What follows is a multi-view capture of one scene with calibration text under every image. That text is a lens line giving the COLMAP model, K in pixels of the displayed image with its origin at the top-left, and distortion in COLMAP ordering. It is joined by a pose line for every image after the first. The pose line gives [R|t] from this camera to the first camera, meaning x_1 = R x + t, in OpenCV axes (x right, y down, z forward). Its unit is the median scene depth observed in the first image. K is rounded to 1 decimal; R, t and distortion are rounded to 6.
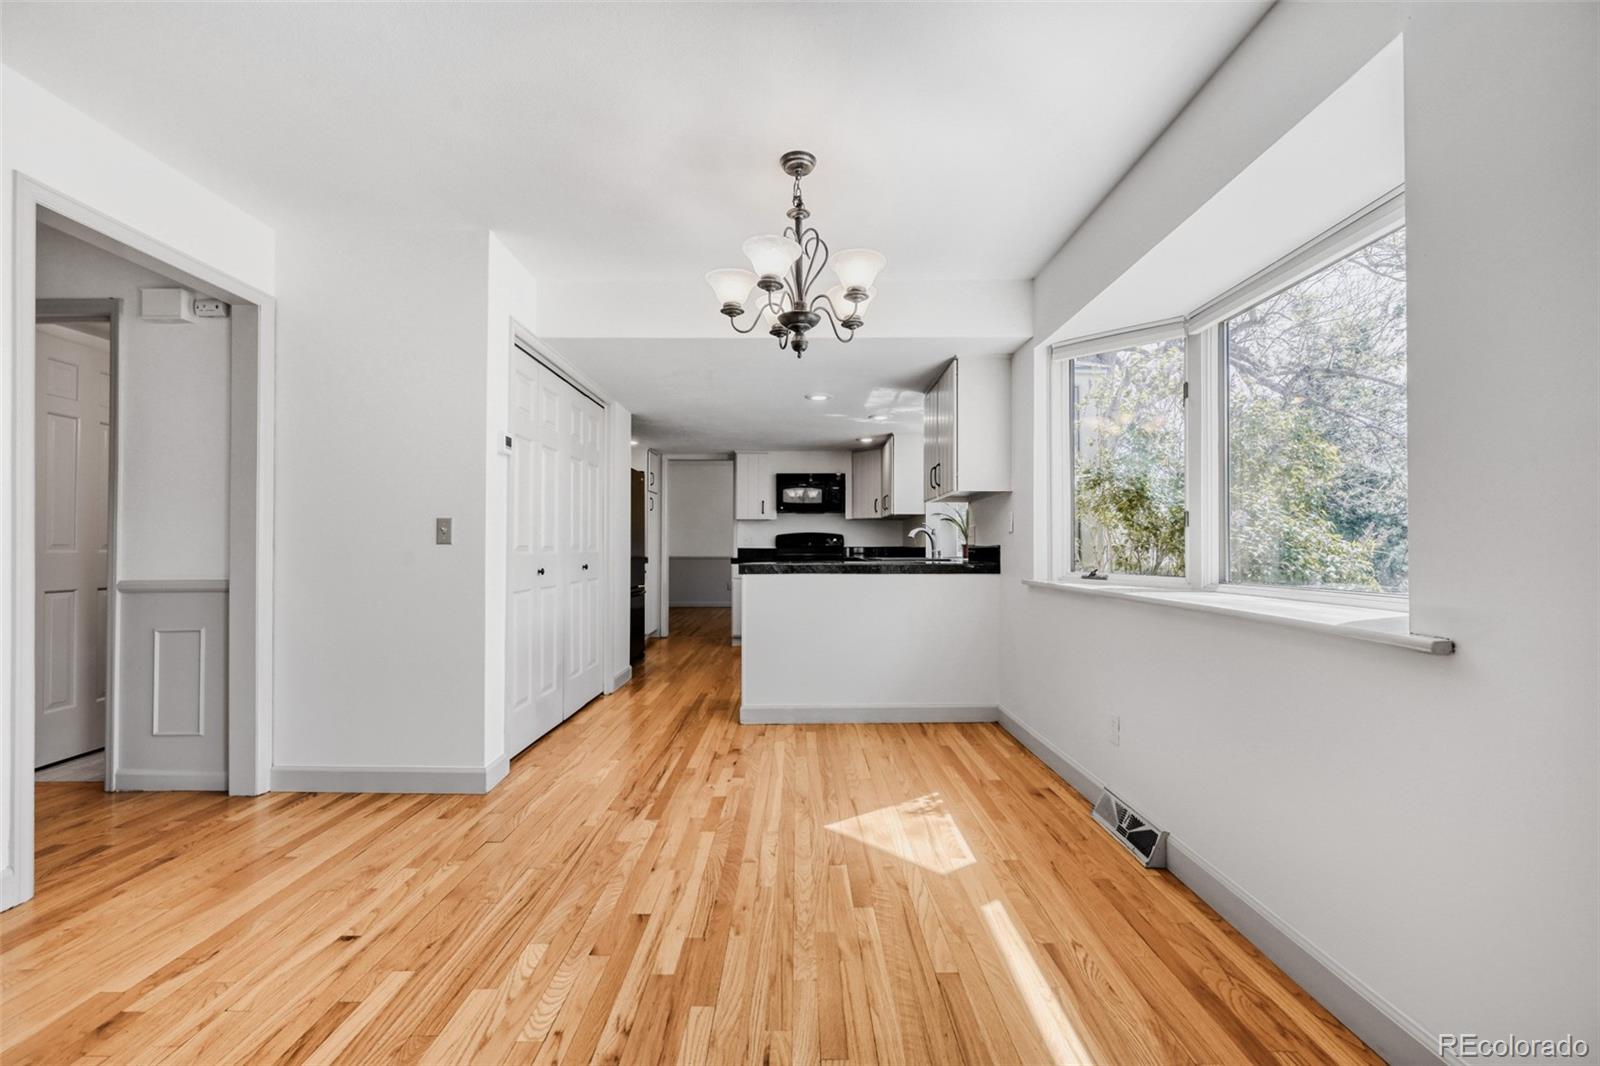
lens RADIAL K [[633.3, 0, 800.4], [0, 633.3, 535.9], [0, 0, 1]] dist [0.000667, 0.000288]
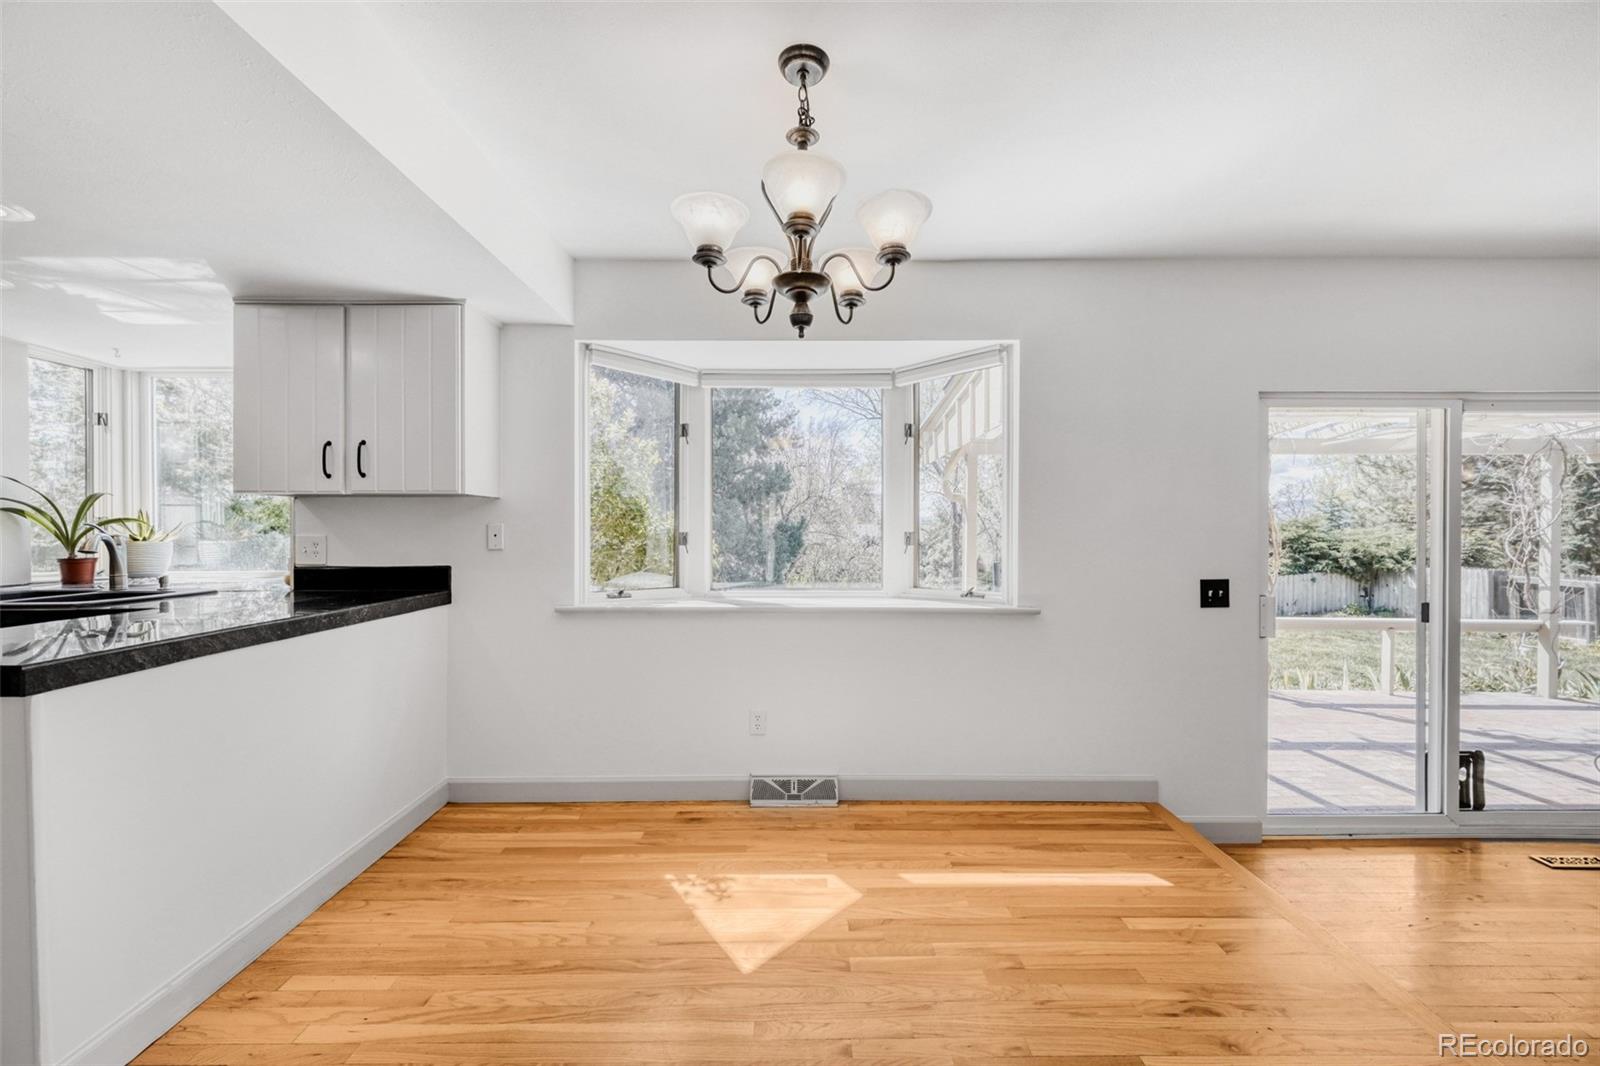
lens RADIAL K [[633.3, 0, 800.4], [0, 633.3, 535.9], [0, 0, 1]] dist [0.000667, 0.000288]
pose [[0.000488, -0.012843, 0.999917, -0.480680], [-0.018616, 0.999744, 0.012850, -0.041598], [-0.999827, -0.018621, 0.000249, 0.657567]]
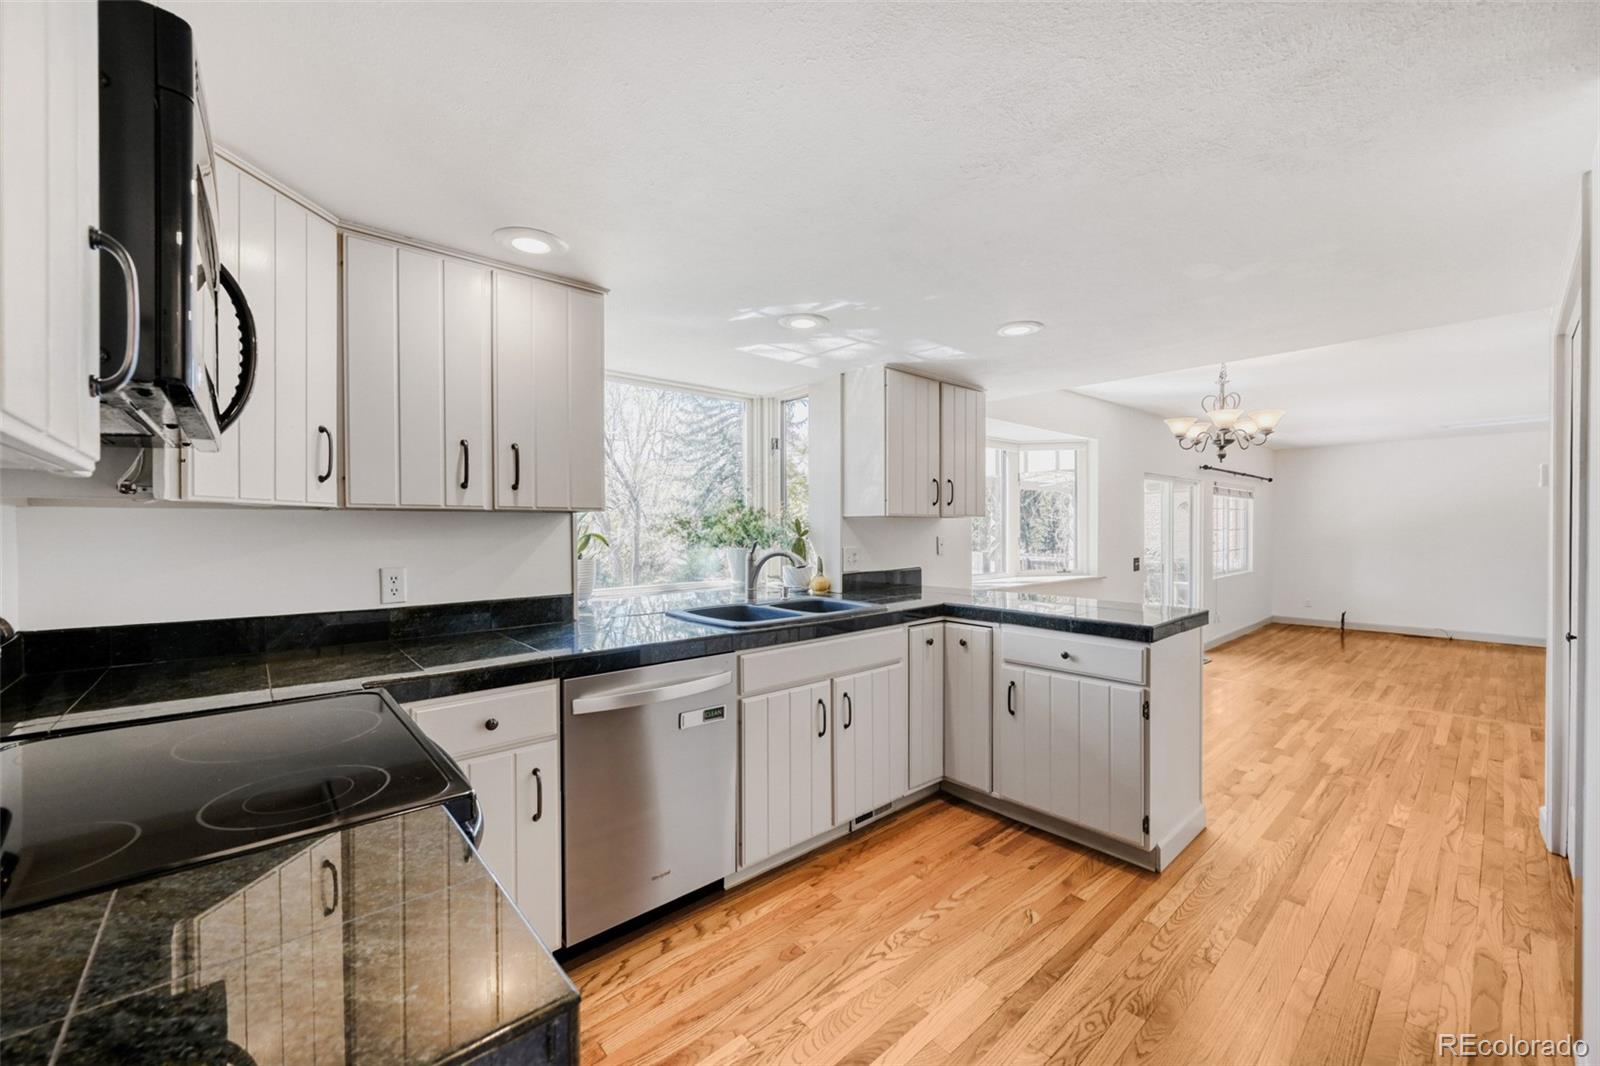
lens RADIAL K [[633.3, 0, 800.4], [0, 633.3, 535.9], [0, 0, 1]] dist [0.000667, 0.000288]
pose [[-0.664433, -0.016390, 0.747168, -0.361971], [-0.016923, 0.999833, 0.006883, -0.044170], [-0.747157, -0.008072, -0.664599, 2.028227]]
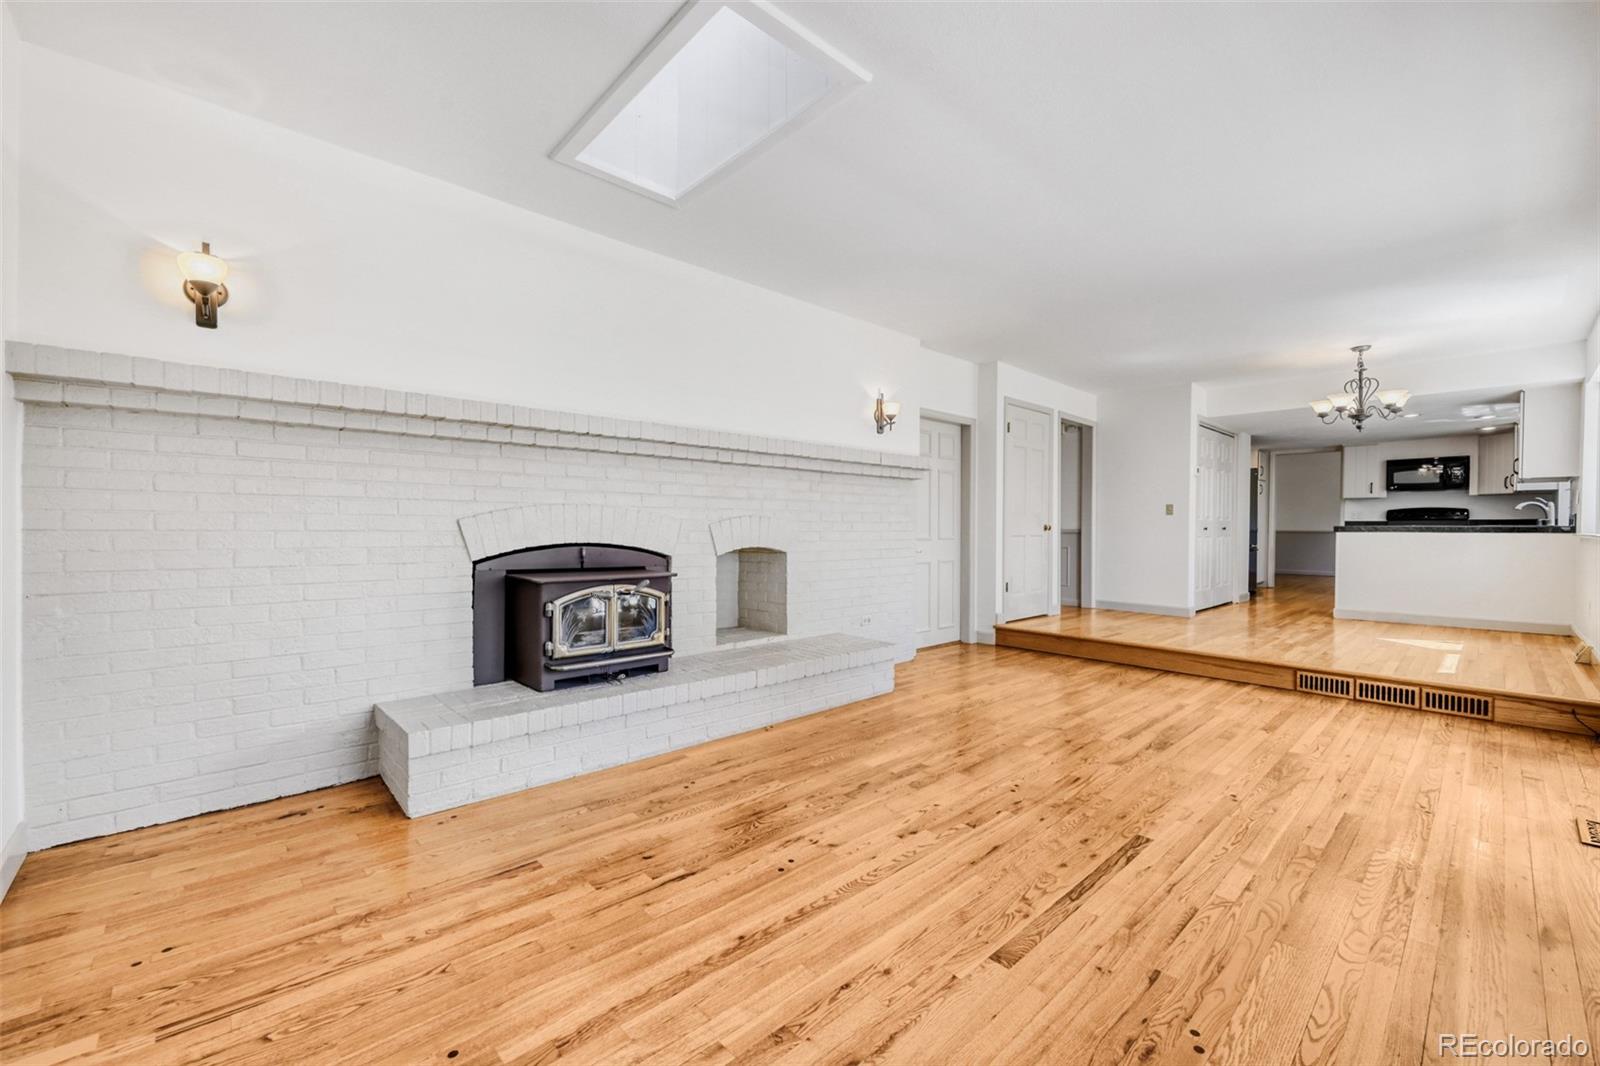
lens RADIAL K [[627.1, 0, 786.3], [0, 627.1, 538.0], [0, 0, 1]] dist [-0.000296, 0.000513]
pose [[0.659164, 0.017688, -0.751791, 0.231552], [0.007317, 0.999525, 0.029931, 0.016291], [0.751963, -0.025230, 0.658722, -1.409923]]
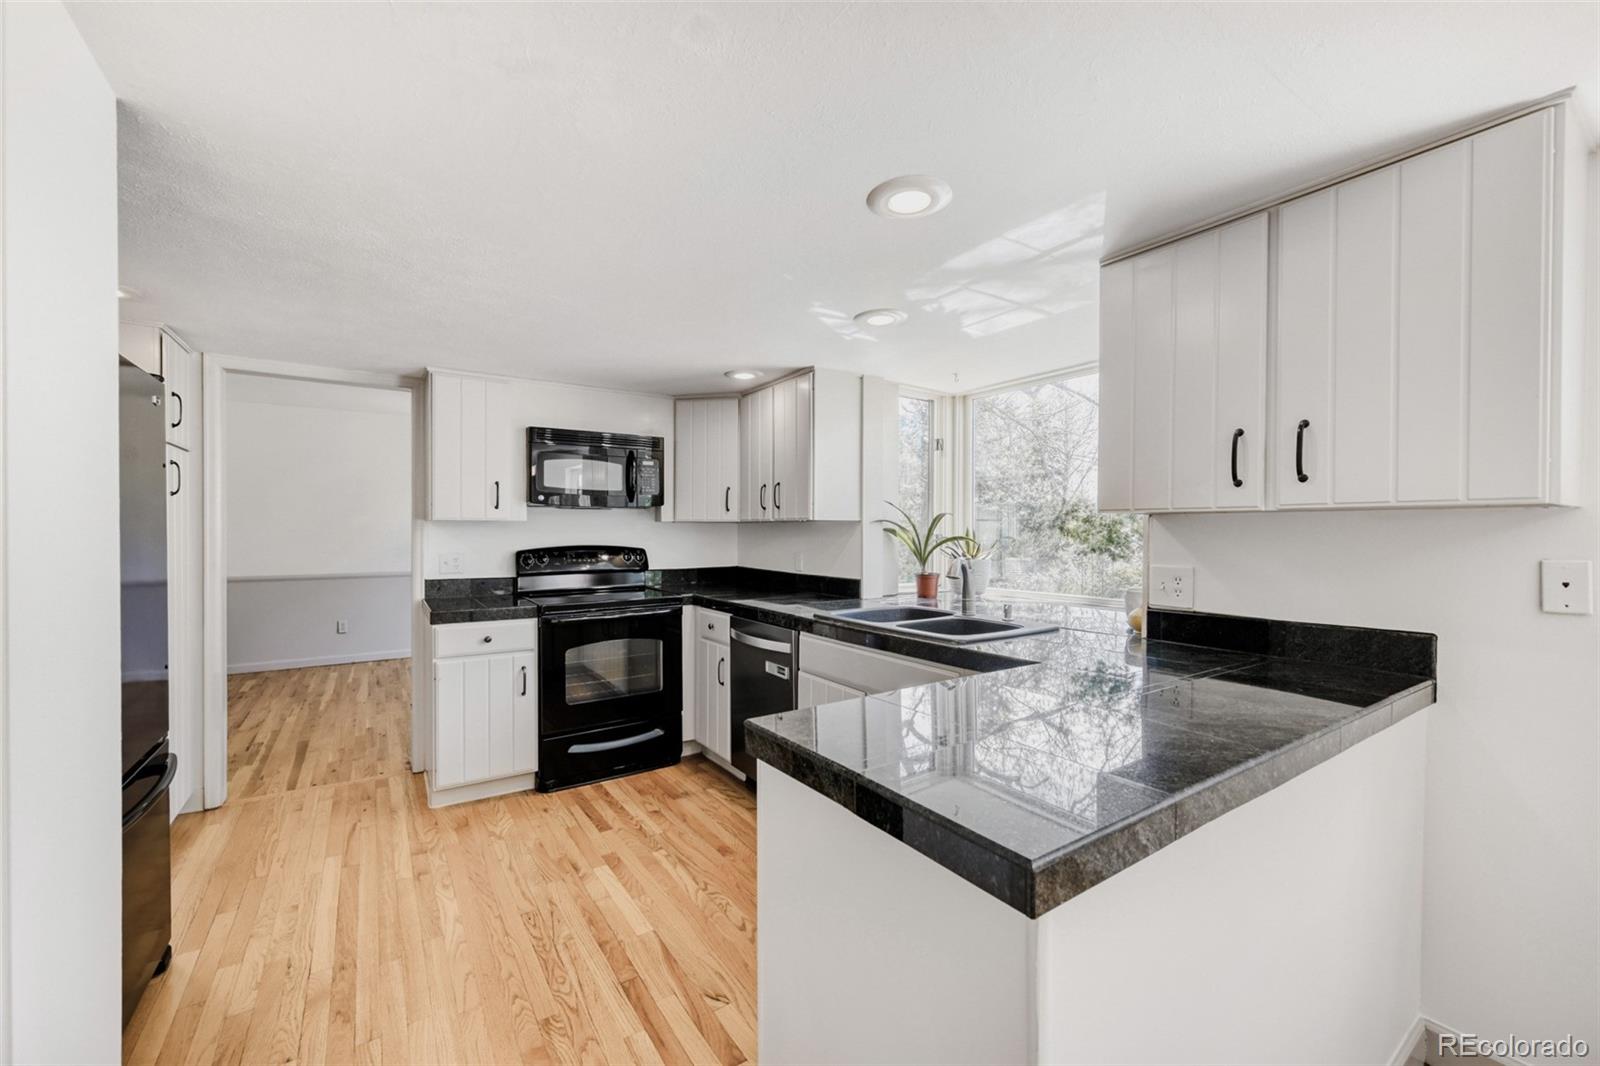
lens RADIAL K [[634.5, 0, 800.0], [0, 634.5, 533.0], [0, 0, 1]] dist [0.005986, 0.000132]
pose [[0.830218, -0.003125, 0.557431, -0.284916], [-0.010152, 0.999734, 0.020725, -0.060544], [-0.557347, -0.022865, 0.829965, 0.990235]]
